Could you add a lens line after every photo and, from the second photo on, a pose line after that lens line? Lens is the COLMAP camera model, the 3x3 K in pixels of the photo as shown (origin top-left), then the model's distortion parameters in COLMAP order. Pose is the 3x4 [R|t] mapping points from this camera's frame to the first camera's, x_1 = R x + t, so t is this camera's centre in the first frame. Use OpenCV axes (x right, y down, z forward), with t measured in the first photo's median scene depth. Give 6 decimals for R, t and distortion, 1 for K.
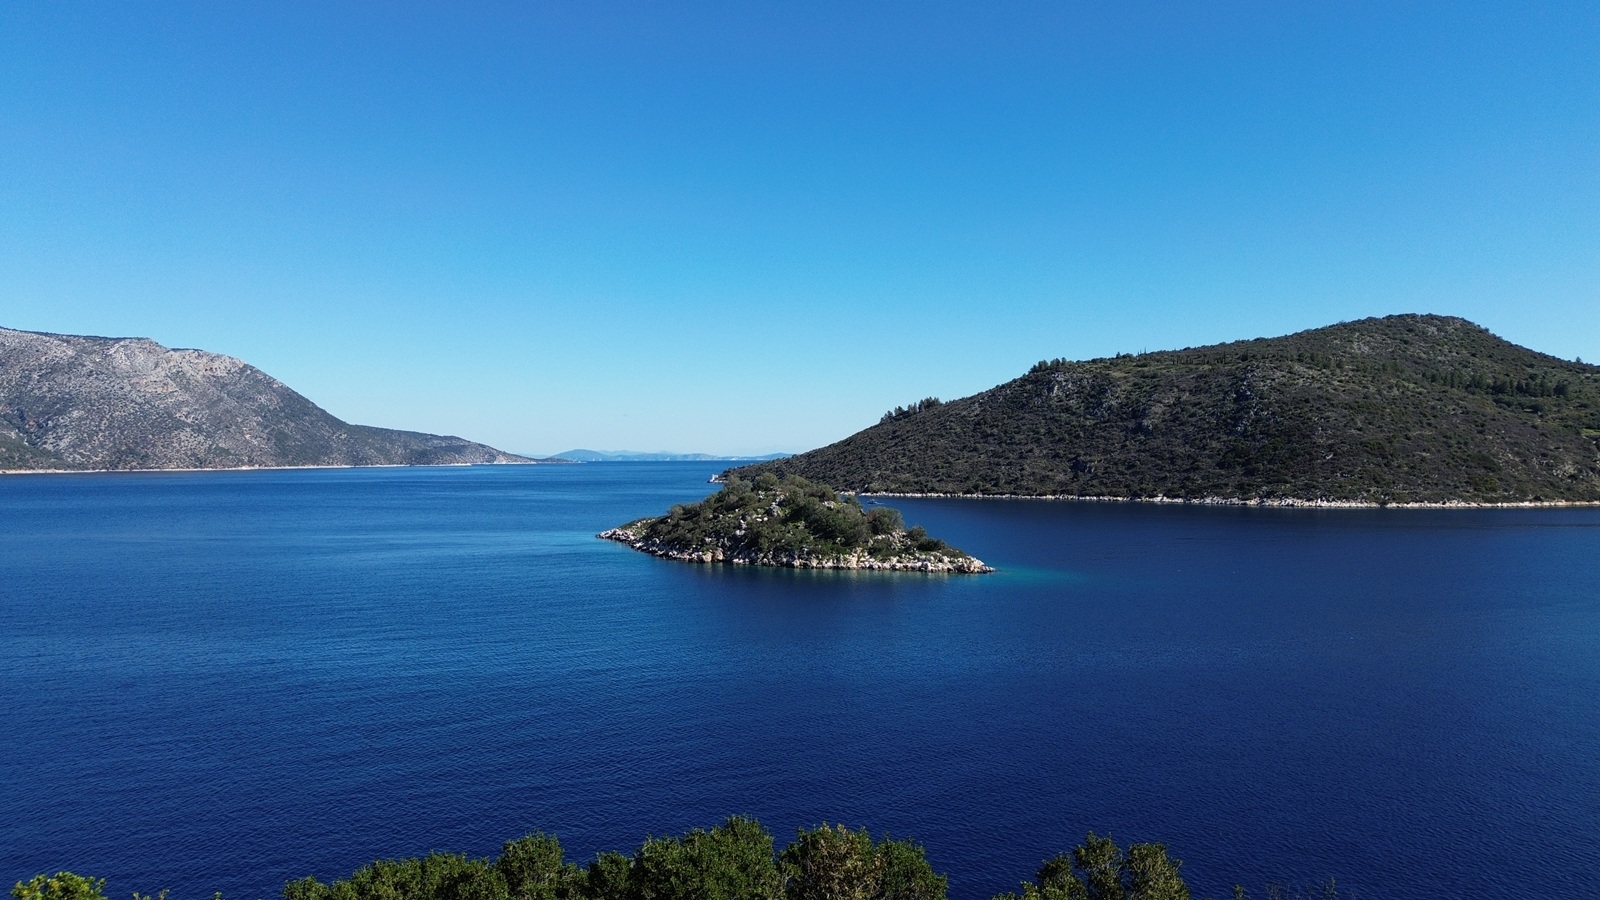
lens RADIAL K [[1128.2, 0, 792.2], [0, 1128.2, 450.9], [0, 0, 1]] dist [0.066317, -0.052863]
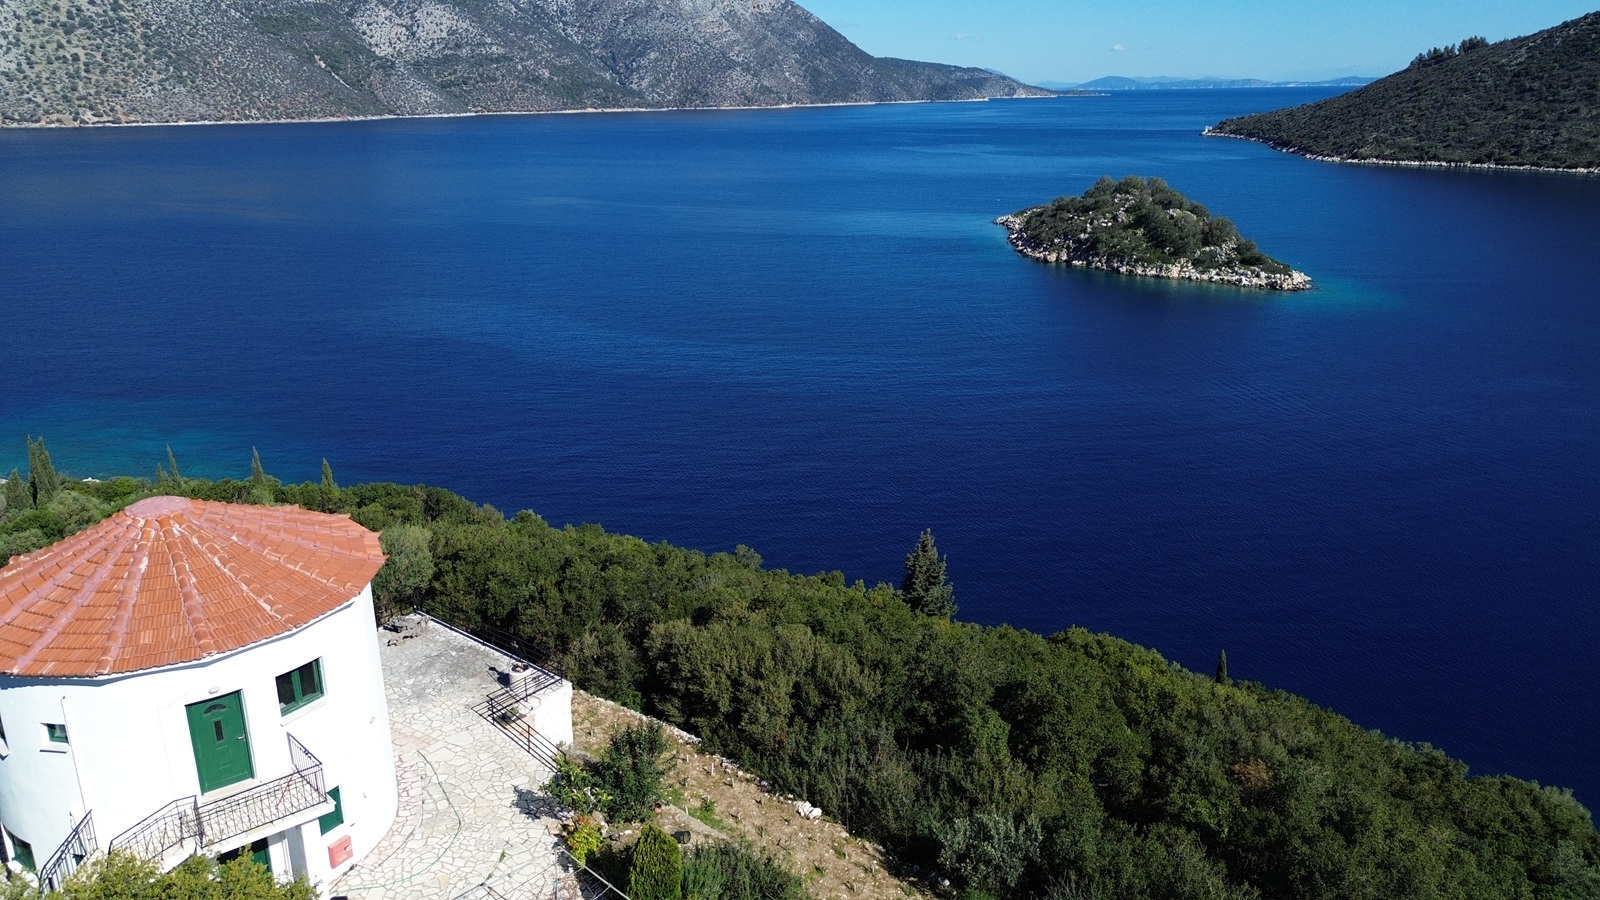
lens RADIAL K [[1128.2, 0, 792.2], [0, 1128.2, 450.9], [0, 0, 1]] dist [0.066317, -0.052863]
pose [[0.900621, 0.127234, -0.415563, 0.077455], [0.008665, 0.950739, 0.309870, -0.031379], [0.434518, -0.282676, 0.855154, -0.058621]]
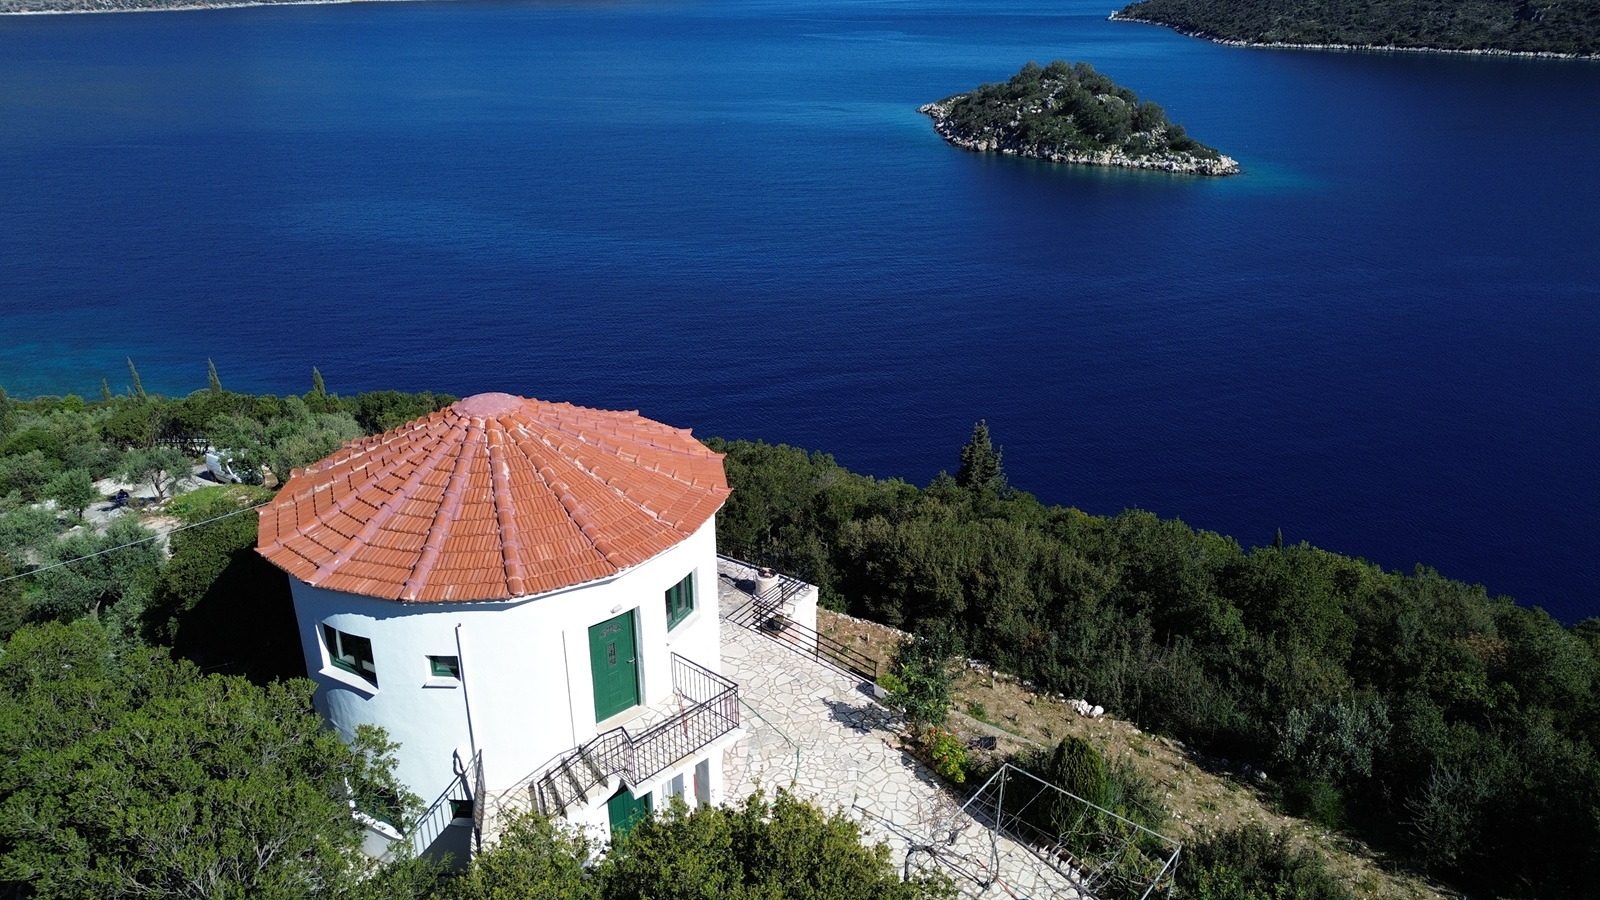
lens RADIAL K [[1128.2, 0, 792.2], [0, 1128.2, 450.9], [0, 0, 1]] dist [0.066317, -0.052863]
pose [[0.934897, 0.129657, -0.330388, 0.065973], [0.011413, 0.919420, 0.393113, -0.030020], [0.354735, -0.371291, 0.858083, -0.060545]]
